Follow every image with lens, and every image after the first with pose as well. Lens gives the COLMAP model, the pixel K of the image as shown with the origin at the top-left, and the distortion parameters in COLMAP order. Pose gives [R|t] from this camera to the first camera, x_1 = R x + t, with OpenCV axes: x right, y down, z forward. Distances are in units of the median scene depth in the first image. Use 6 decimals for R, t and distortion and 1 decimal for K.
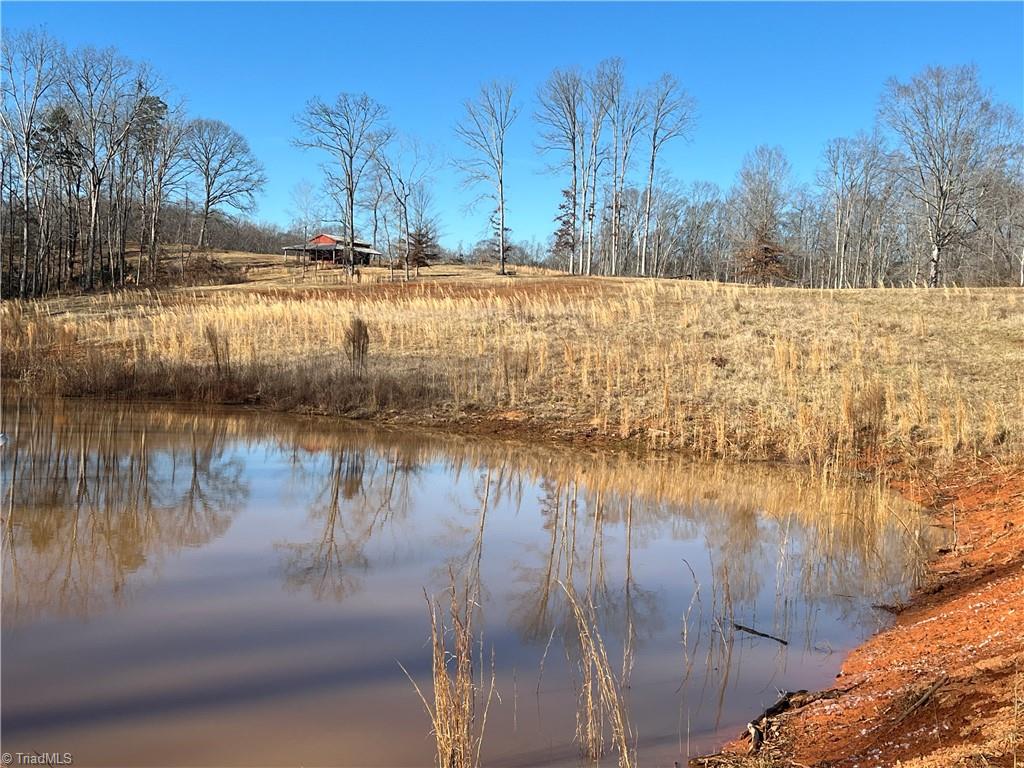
lens RADIAL K [[1376.8, 0, 512.0], [0, 1376.8, 384.0], [0, 0, 1]] dist [0.024806, 0.026008]
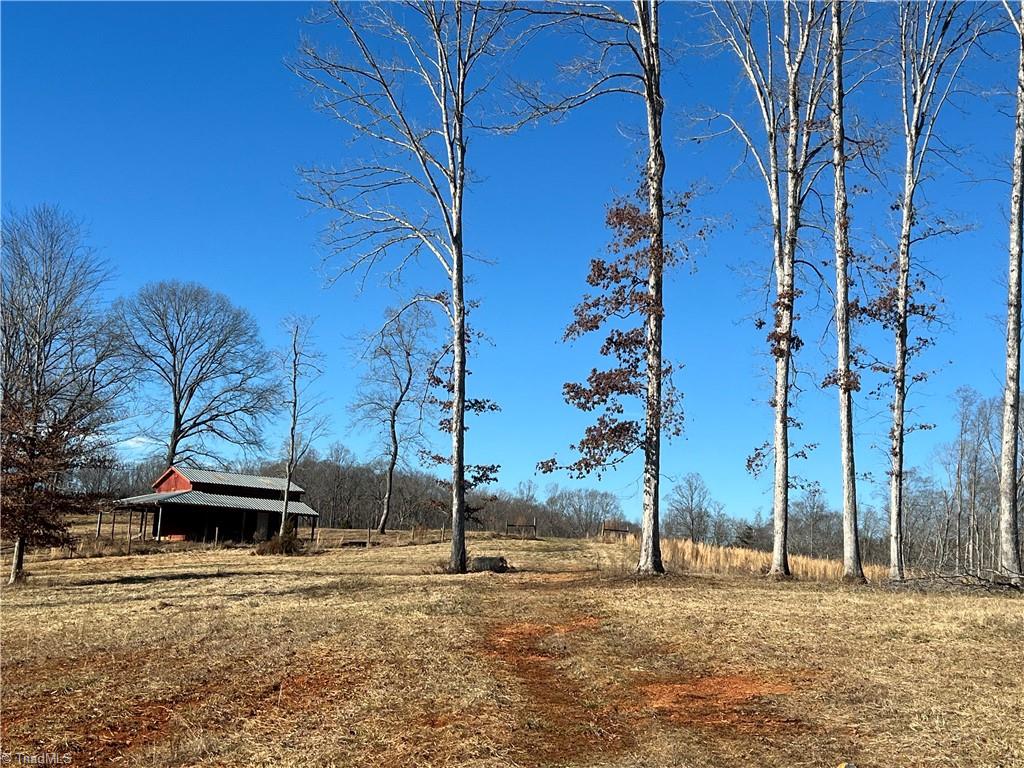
lens RADIAL K [[1375.7, 0, 512.0], [0, 1375.7, 384.0], [0, 0, 1]] dist [0.005219, 0.002089]
pose [[0.960248, -0.042263, -0.275932, 0.067667], [-0.015062, 0.979188, -0.202394, -0.051956], [0.278743, 0.198504, 0.939627, 0.633685]]
